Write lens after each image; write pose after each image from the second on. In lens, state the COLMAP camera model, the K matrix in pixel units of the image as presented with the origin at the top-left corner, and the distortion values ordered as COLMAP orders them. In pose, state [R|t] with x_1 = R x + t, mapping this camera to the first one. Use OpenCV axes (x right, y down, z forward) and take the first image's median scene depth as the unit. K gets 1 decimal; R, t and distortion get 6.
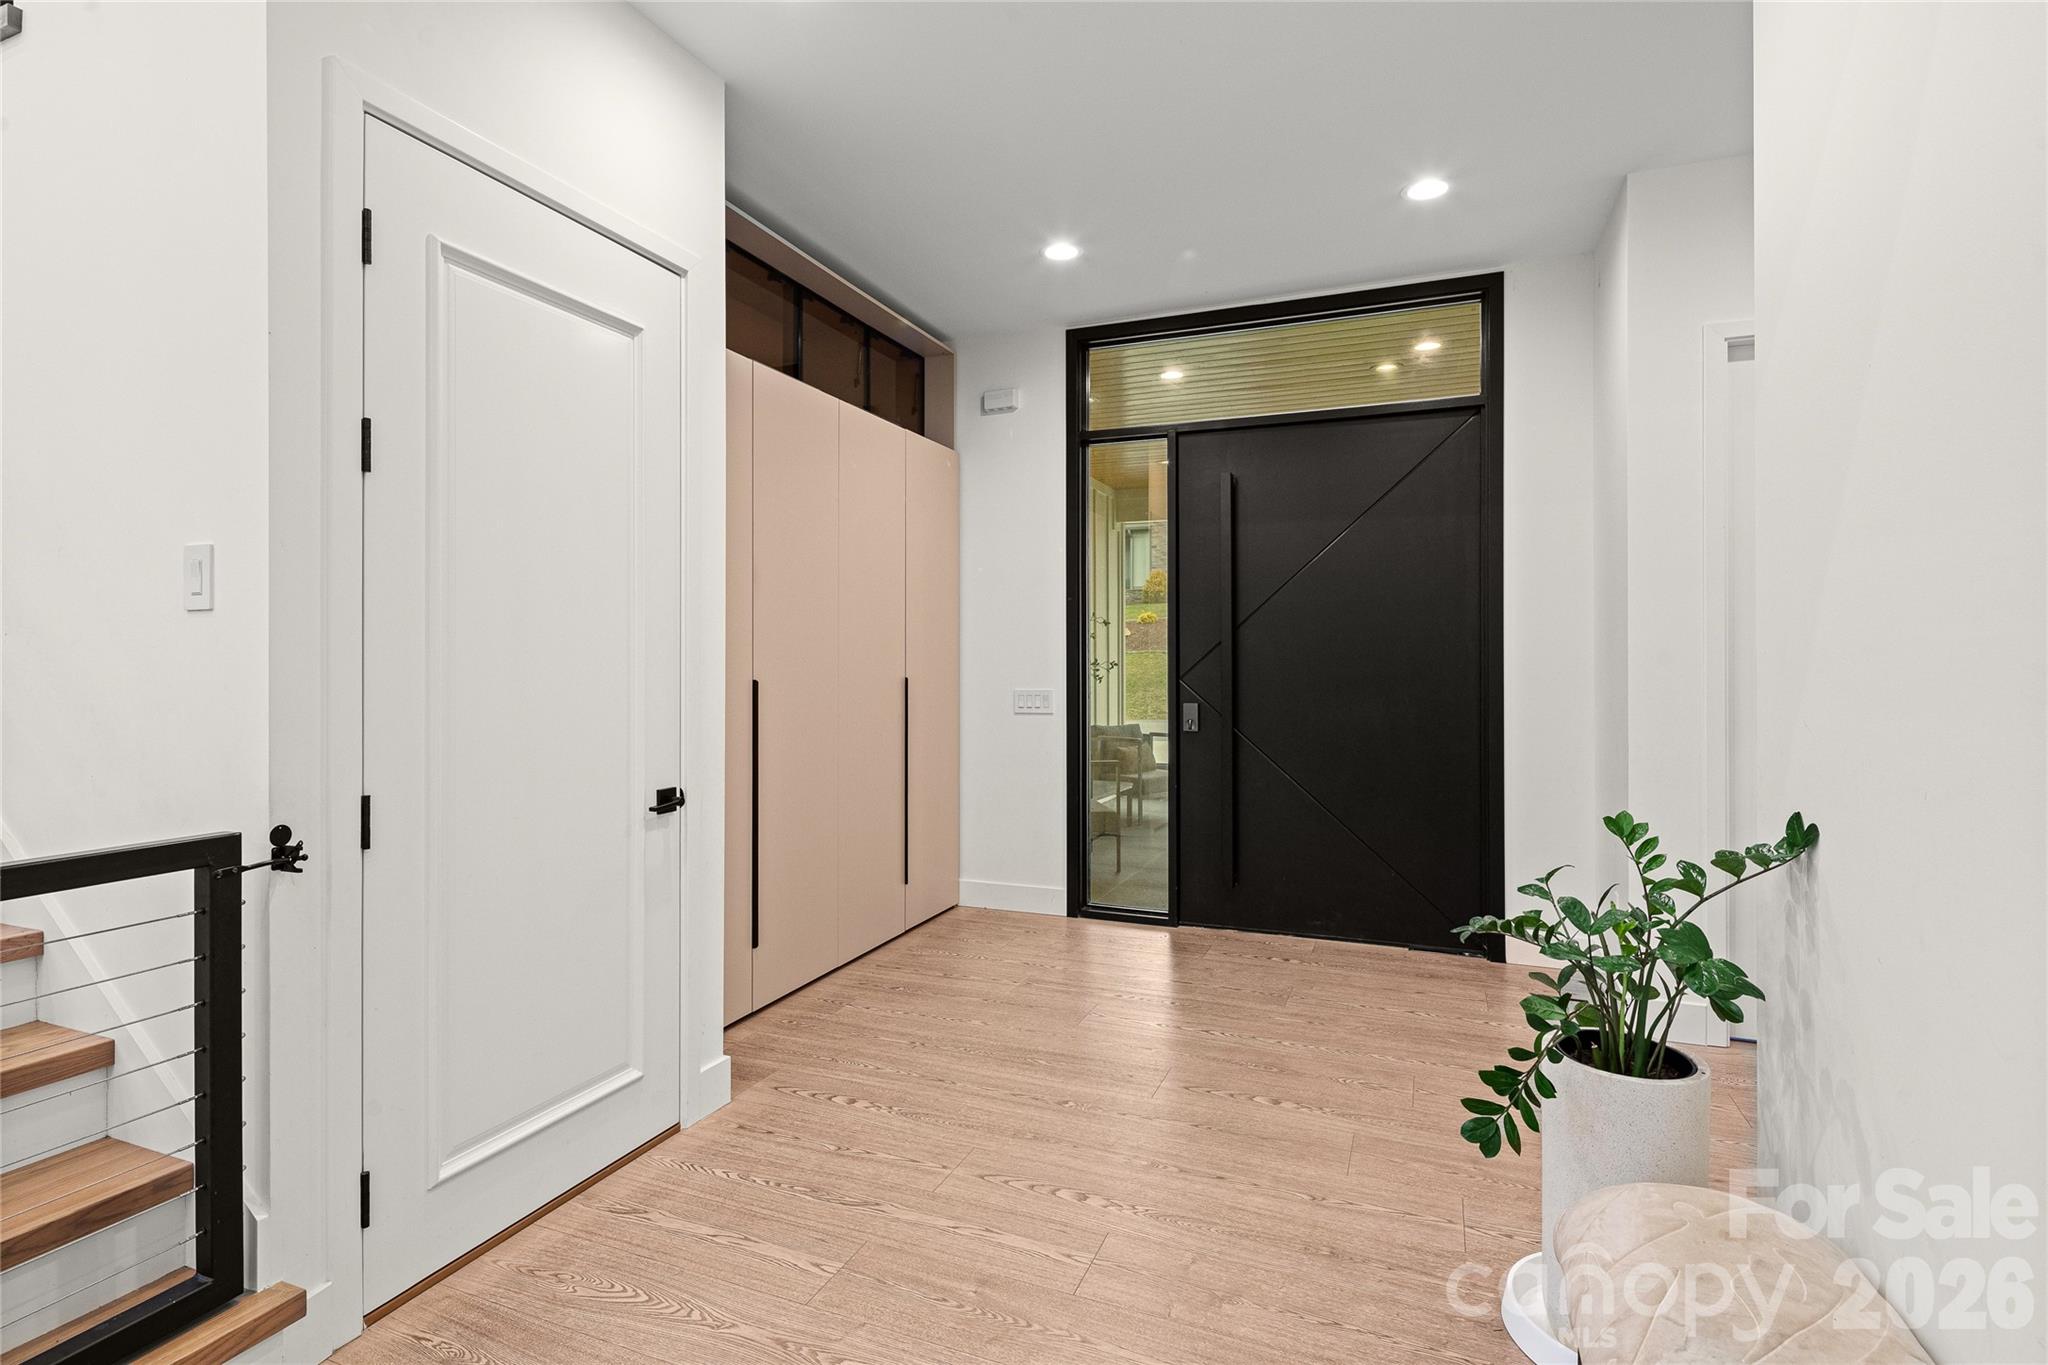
lens RADIAL K [[1006.9, 0, 1018.1], [0, 1006.9, 668.0], [0, 0, 1]] dist [0.000692, -0.000080]
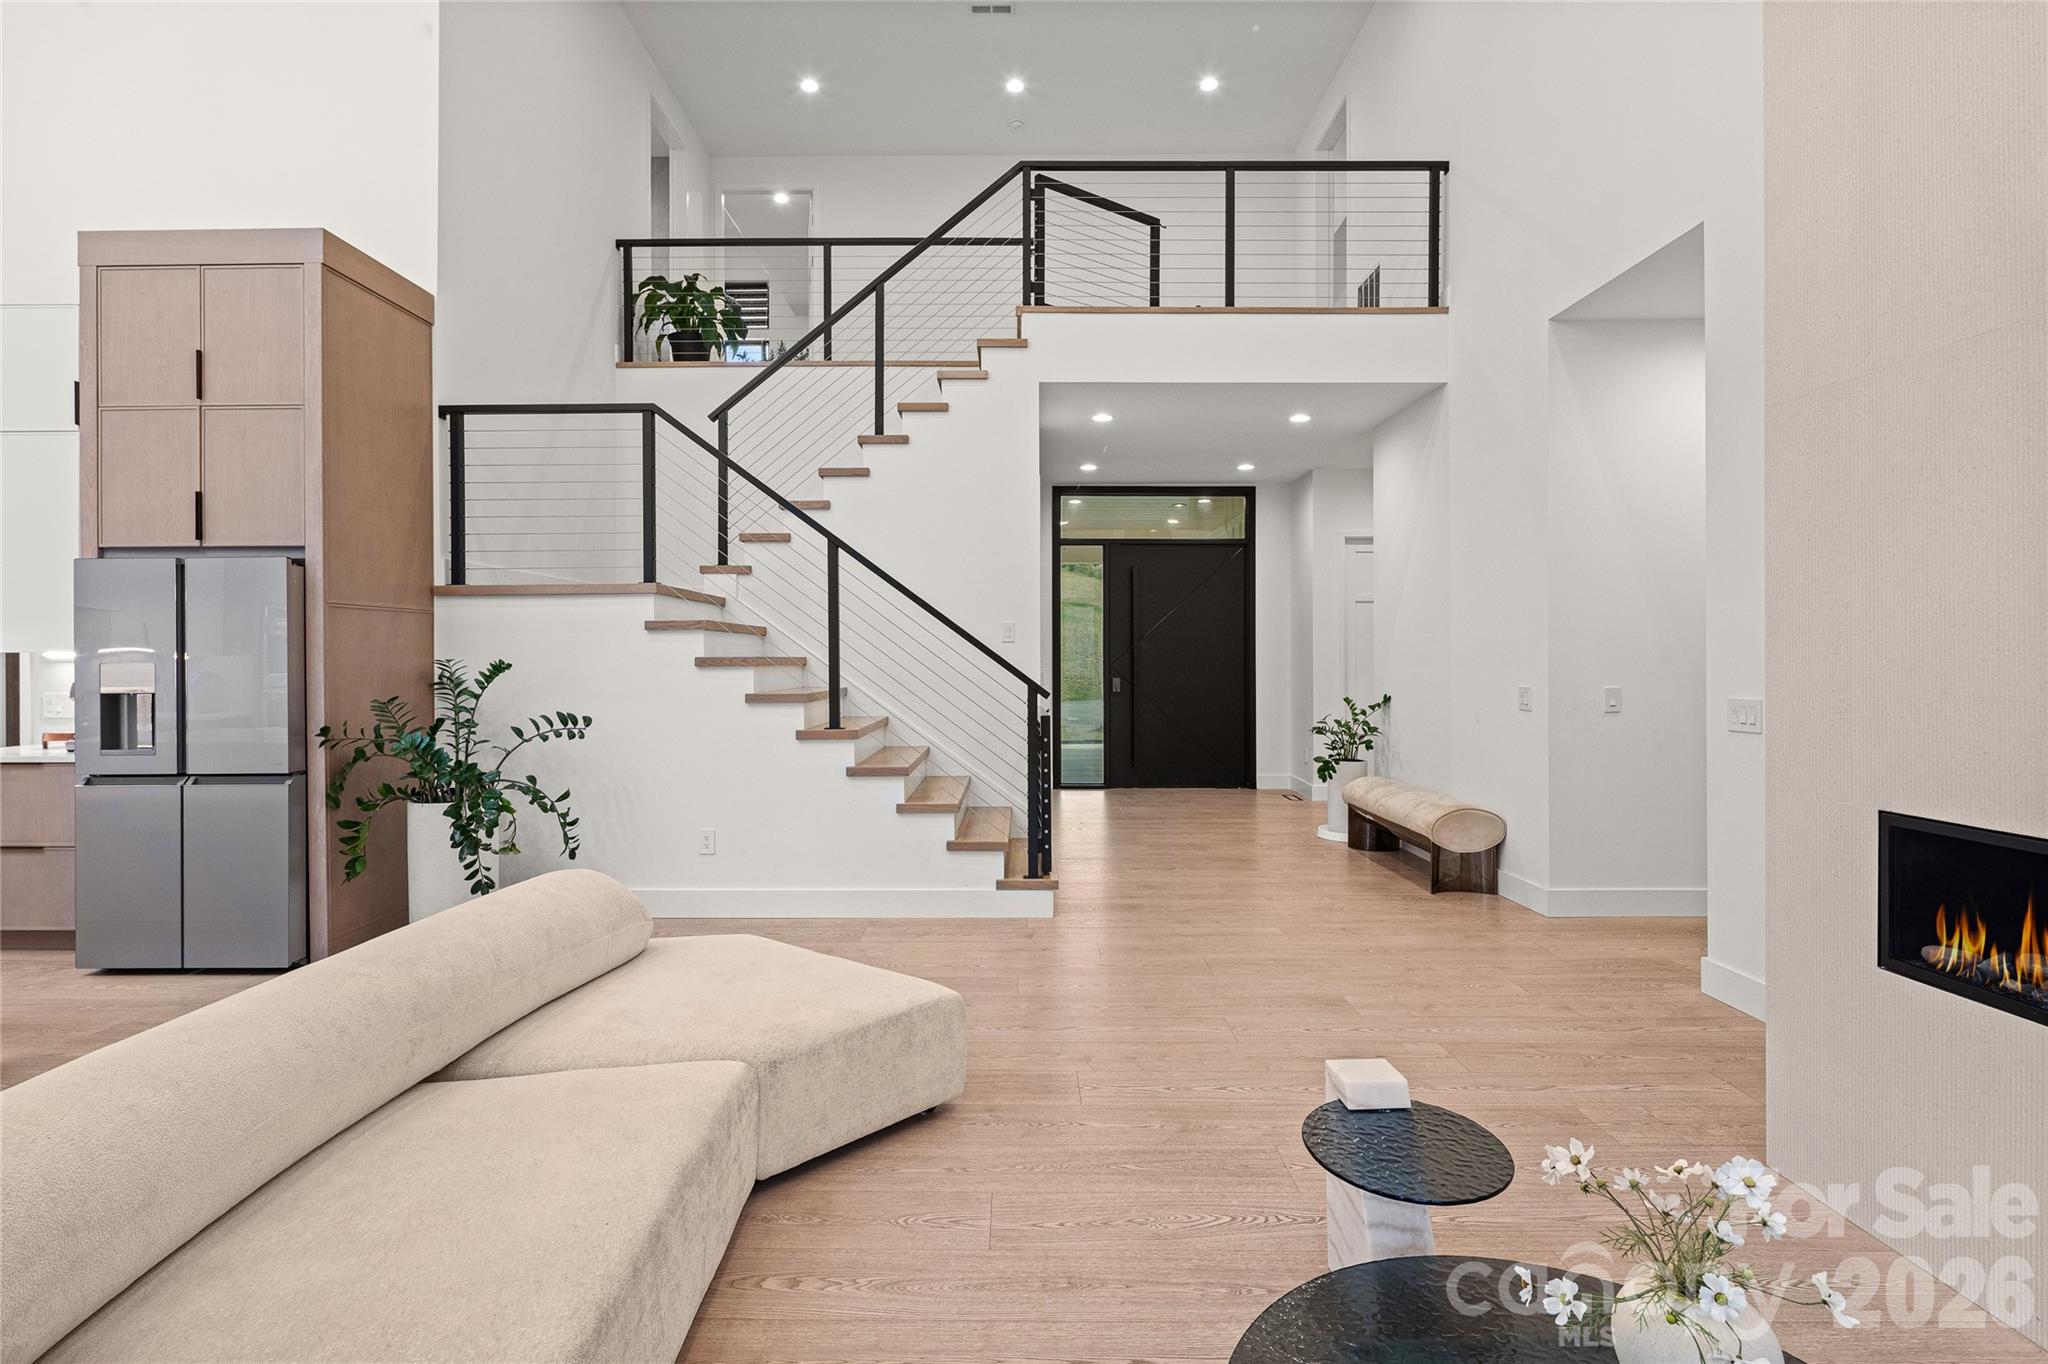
lens RADIAL K [[983.9, 0, 1020.8], [0, 983.9, 666.6], [0, 0, 1]] dist [-0.000346, -0.000161]
pose [[0.928340, -0.004358, 0.371707, -1.947958], [0.003628, 0.999990, 0.002663, 0.015521], [-0.371715, -0.001123, 0.928346, -2.013519]]
